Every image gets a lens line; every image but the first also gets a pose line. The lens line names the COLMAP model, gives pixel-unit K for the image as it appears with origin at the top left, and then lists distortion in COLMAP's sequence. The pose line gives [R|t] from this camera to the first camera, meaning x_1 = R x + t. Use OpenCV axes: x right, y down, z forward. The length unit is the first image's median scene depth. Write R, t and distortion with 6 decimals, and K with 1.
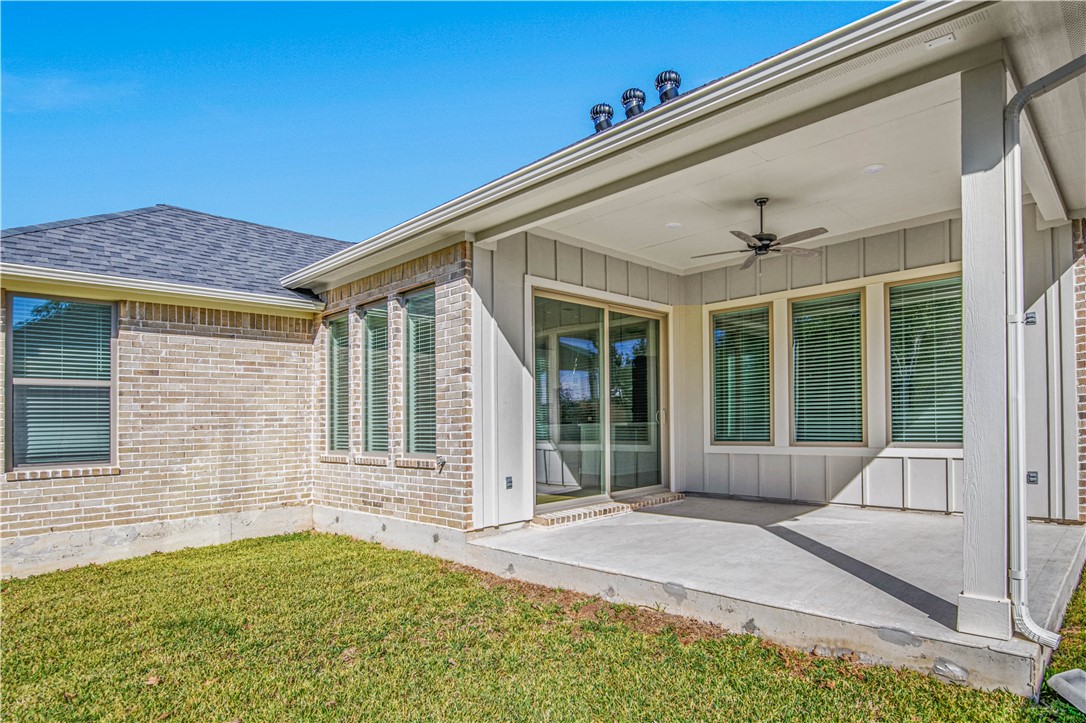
lens RADIAL K [[600.1, 0, 523.6], [0, 600.1, 417.0], [0, 0, 1]] dist [-0.001832, -0.000435]
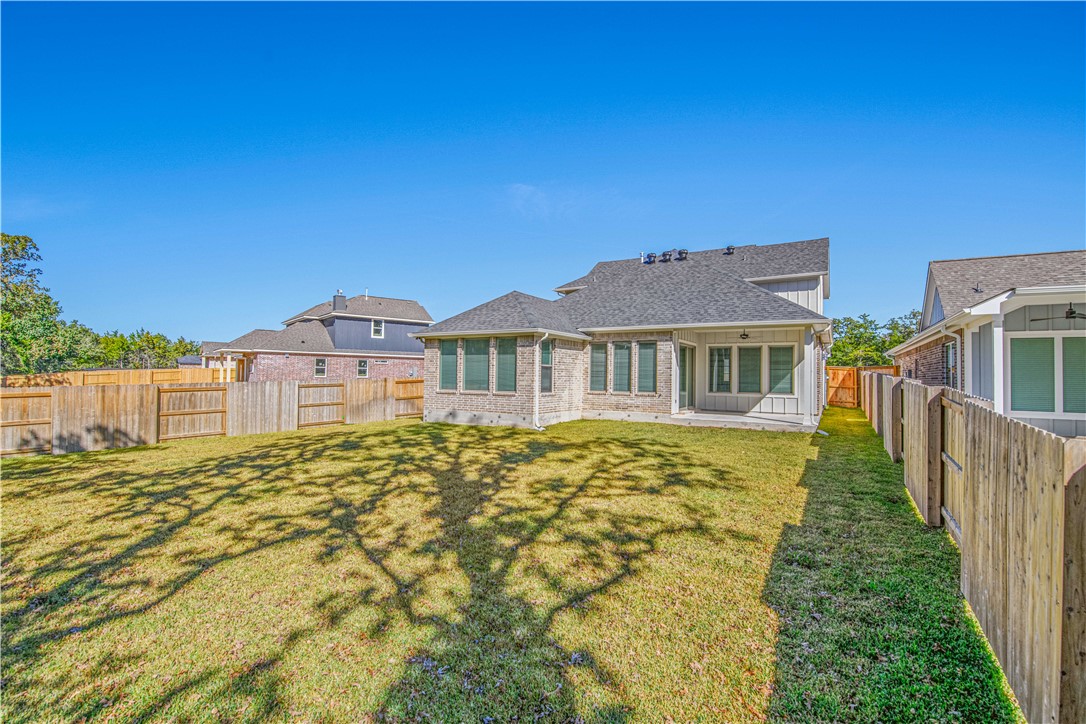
lens RADIAL K [[472.2, 0, 544.5], [0, 472.2, 365.4], [0, 0, 1]] dist [0.002721, -0.000013]
pose [[0.966277, 0.044069, 0.253705, -1.281771], [-0.040473, 0.998993, -0.019380, -0.010148], [-0.254304, 0.008458, 0.967087, -1.246963]]
